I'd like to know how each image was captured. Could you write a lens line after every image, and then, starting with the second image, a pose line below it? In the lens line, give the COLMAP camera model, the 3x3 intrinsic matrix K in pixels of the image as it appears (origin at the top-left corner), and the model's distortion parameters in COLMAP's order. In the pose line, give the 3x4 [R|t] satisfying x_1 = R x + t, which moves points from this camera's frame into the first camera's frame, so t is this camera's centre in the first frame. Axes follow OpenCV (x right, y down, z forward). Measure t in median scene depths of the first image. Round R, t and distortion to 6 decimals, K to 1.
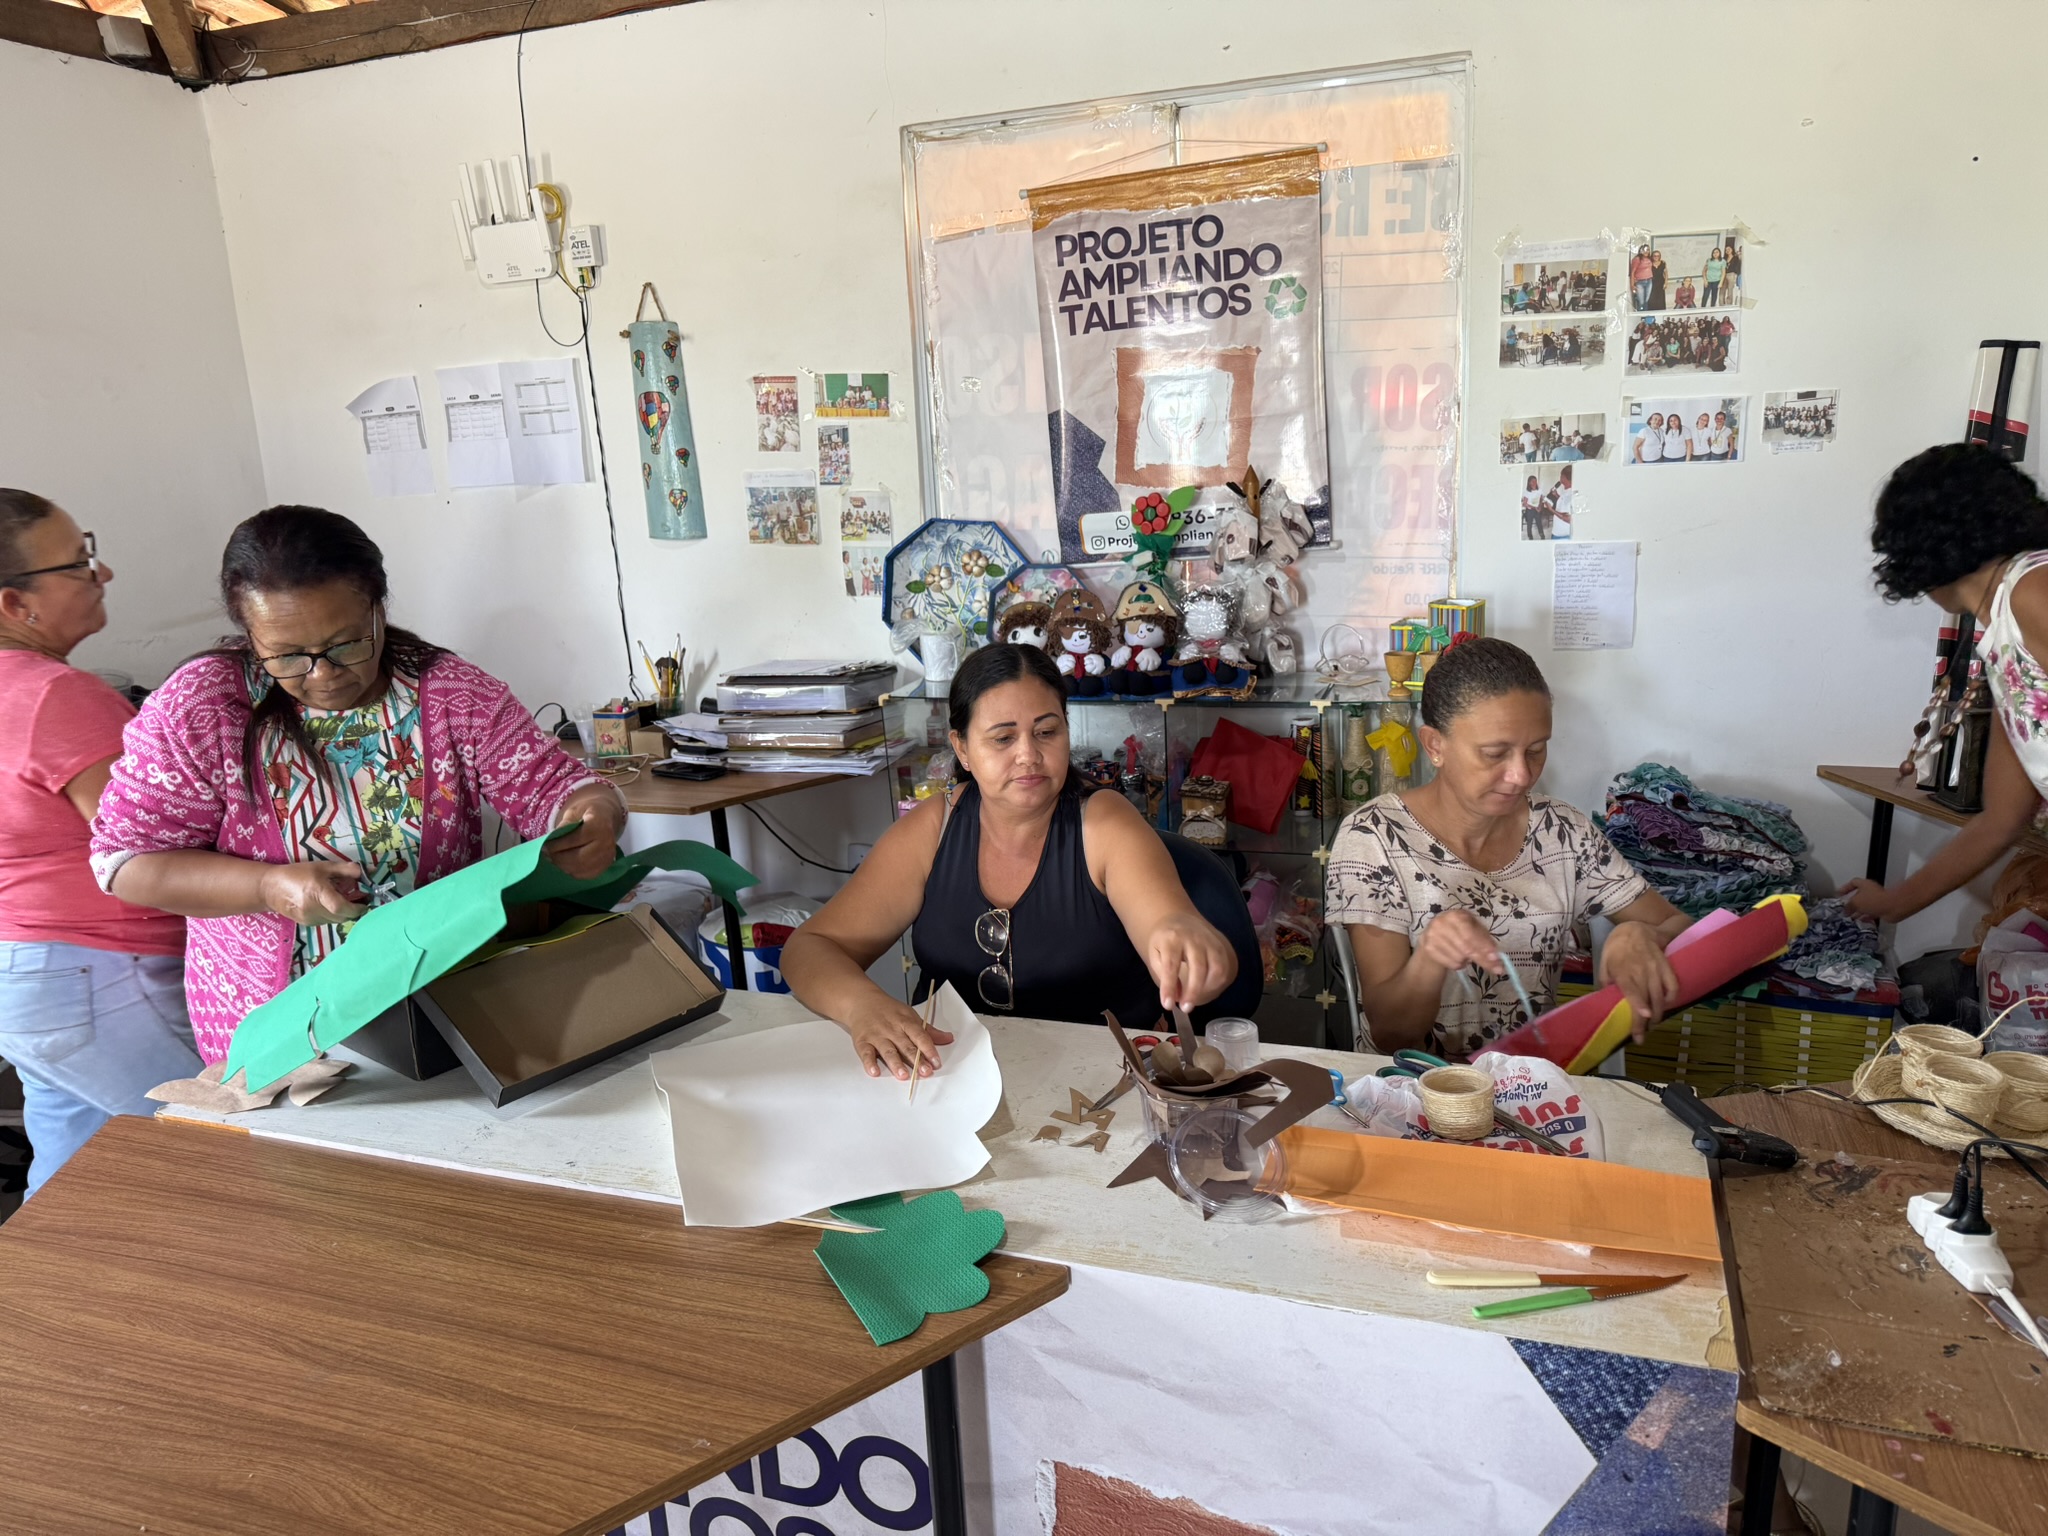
lens RADIAL K [[1447.5, 0, 1013.1], [0, 1447.5, 772.6], [0, 0, 1]] dist [0.168685, -0.328796]
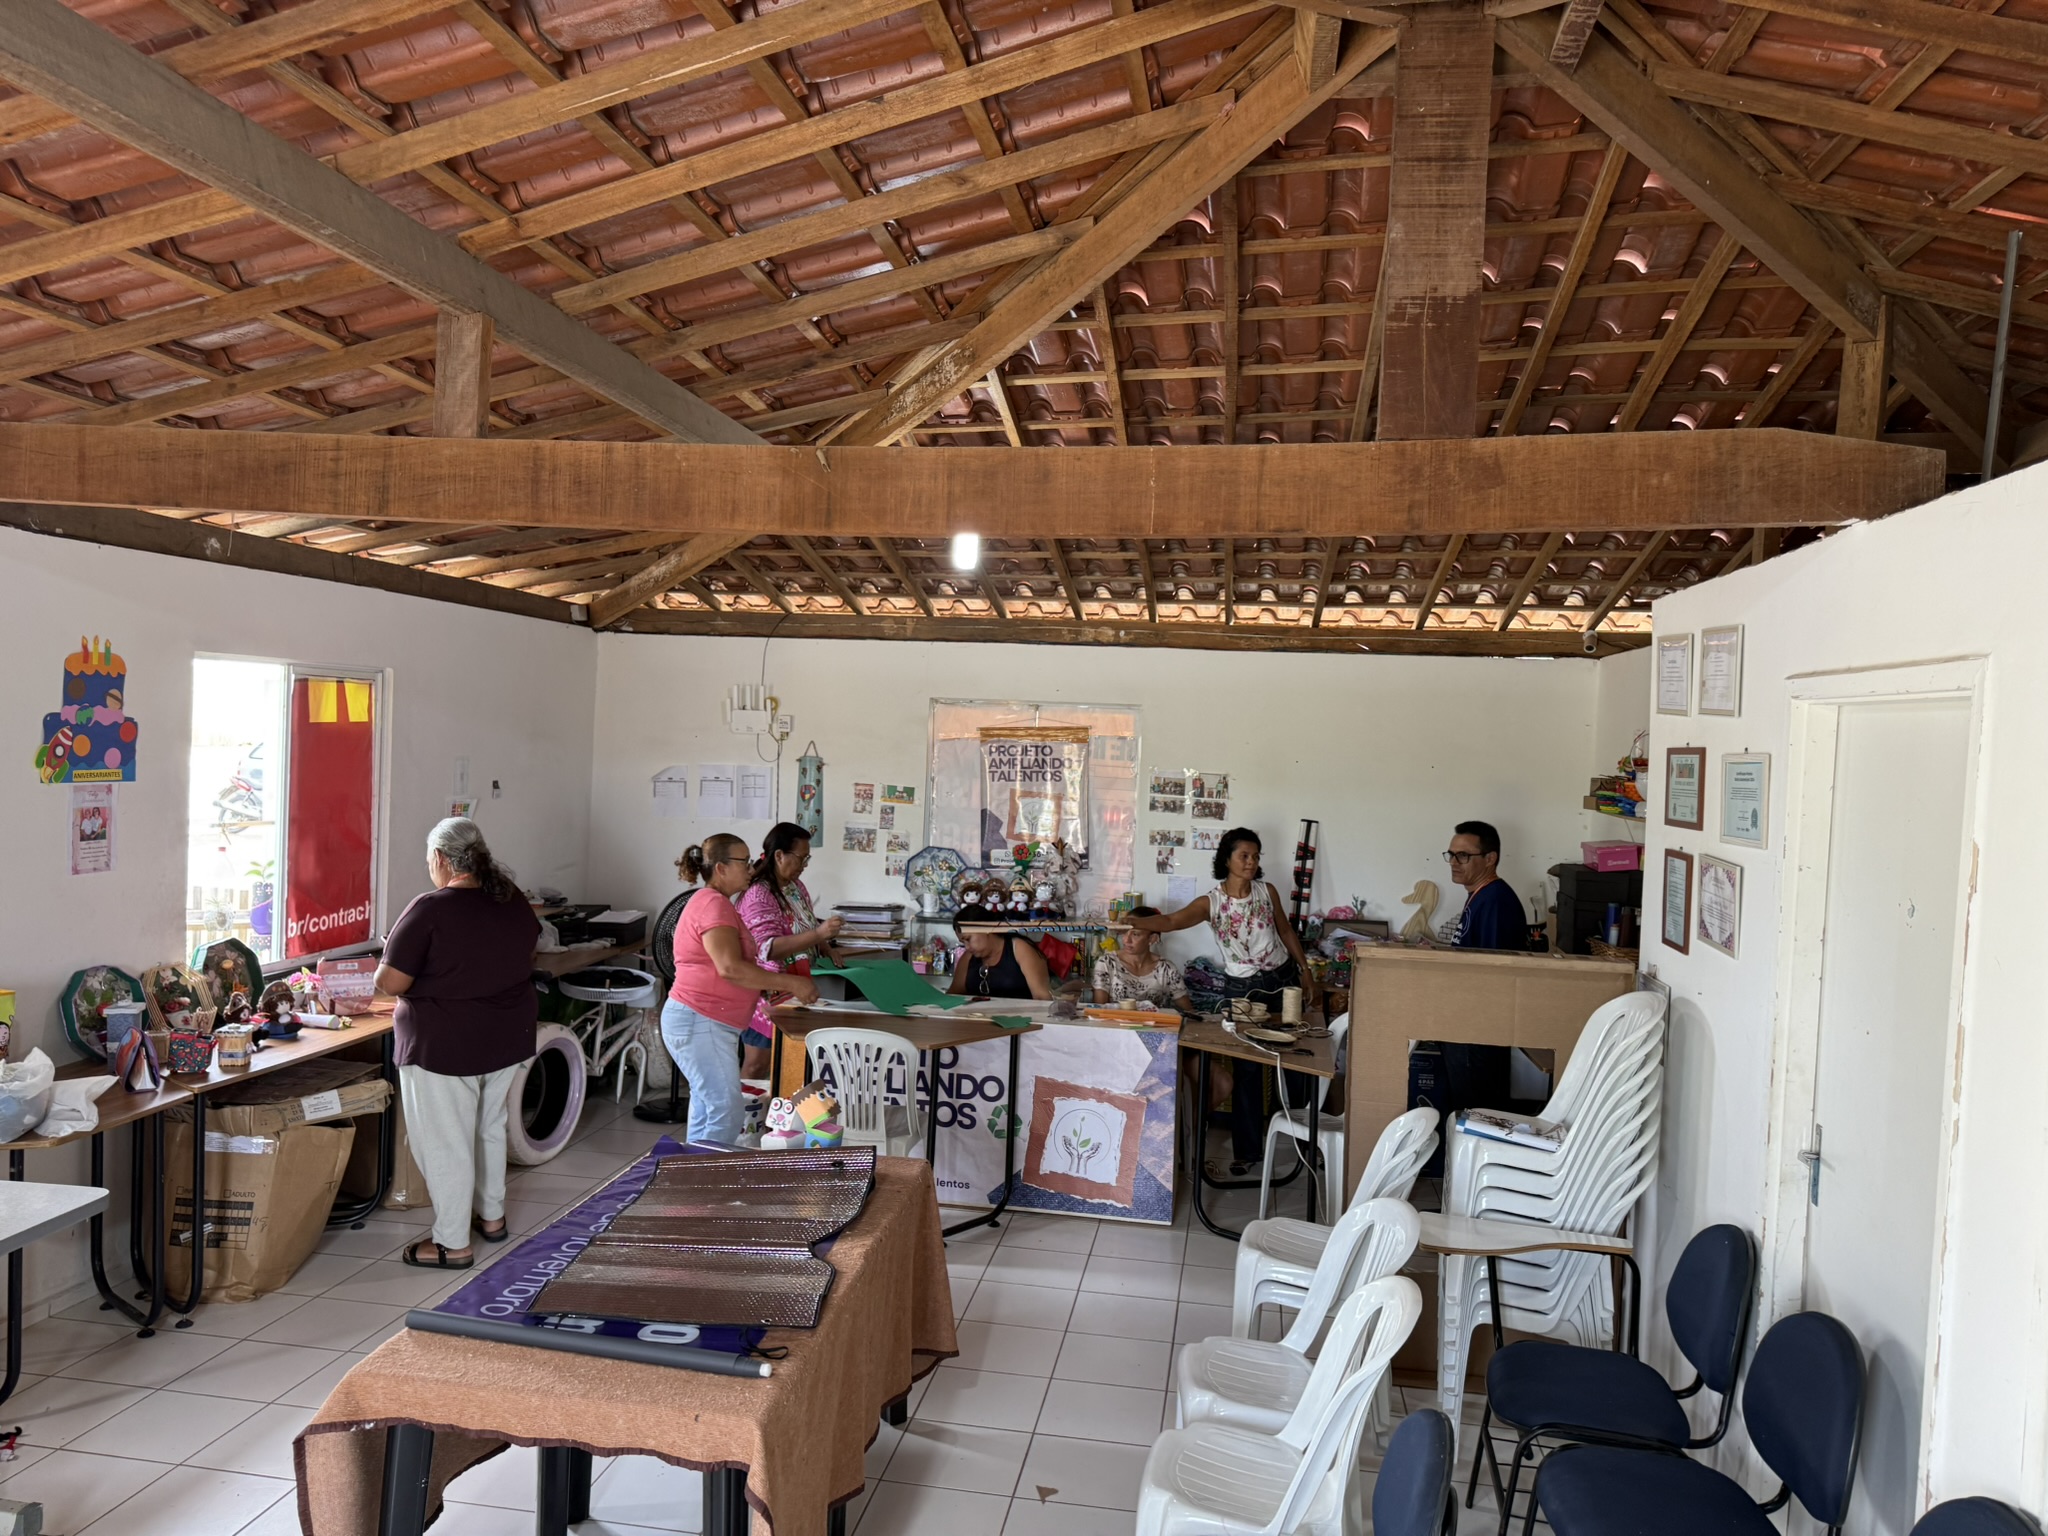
lens RADIAL K [[1447.5, 0, 1013.1], [0, 1447.5, 772.6], [0, 0, 1]] dist [0.168685, -0.328796]
pose [[0.977896, 0.084321, 0.191334, -0.425402], [-0.042418, 0.976054, -0.213351, 0.234886], [-0.204743, 0.200519, 0.958057, -1.492025]]
